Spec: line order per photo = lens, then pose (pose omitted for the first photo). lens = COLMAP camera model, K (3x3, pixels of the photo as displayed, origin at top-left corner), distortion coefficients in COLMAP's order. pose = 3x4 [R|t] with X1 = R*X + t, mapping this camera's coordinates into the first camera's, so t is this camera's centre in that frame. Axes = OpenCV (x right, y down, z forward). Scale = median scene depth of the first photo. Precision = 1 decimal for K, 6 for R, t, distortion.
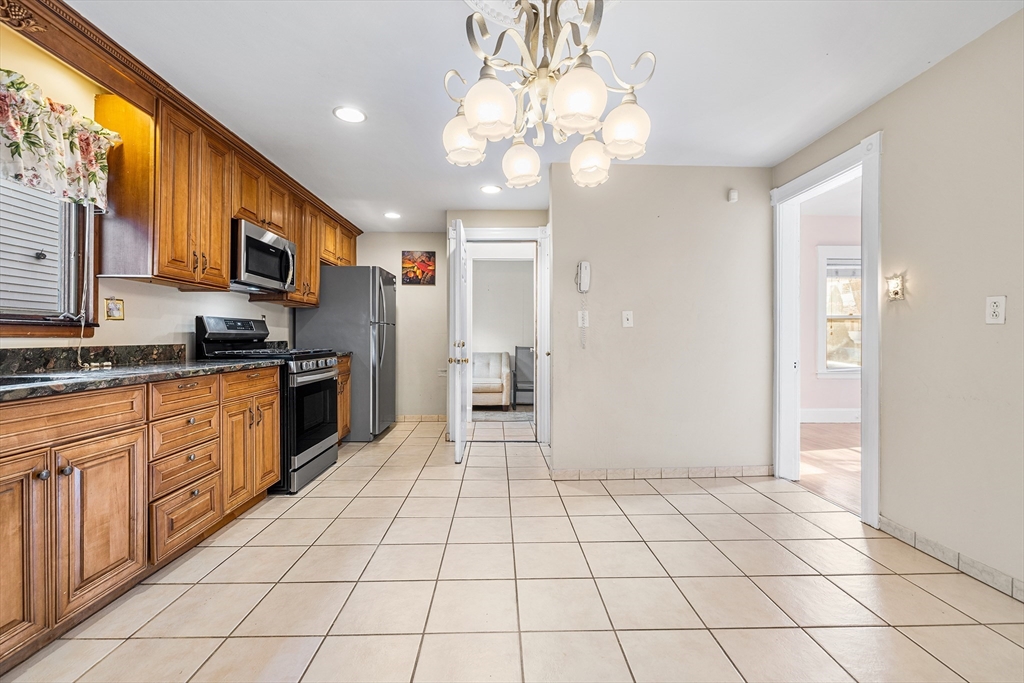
lens RADIAL K [[438.6, 0, 513.0], [0, 438.6, 339.6], [0, 0, 1]] dist [0.002380, 0.000261]
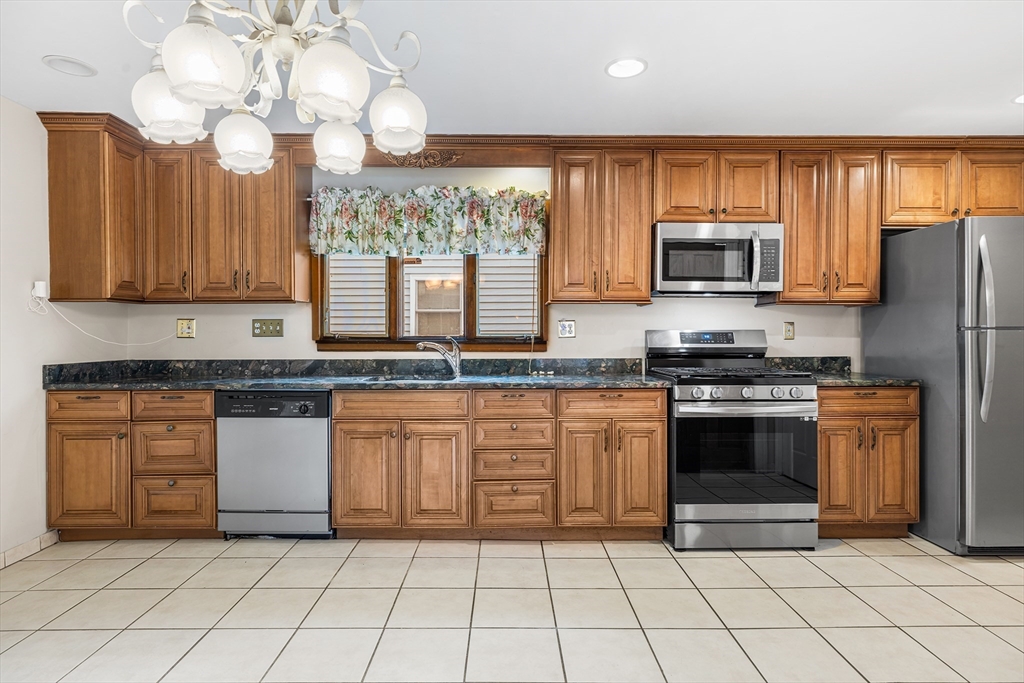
lens RADIAL K [[543.7, 0, 512.2], [0, 543.7, 336.5], [0, 0, 1]] dist [-0.004962, -0.000293]
pose [[-0.023616, -0.000496, -0.999721, 0.576934], [-0.004323, 0.999991, -0.000394, -0.043325], [0.999712, 0.004313, -0.023618, 0.829027]]
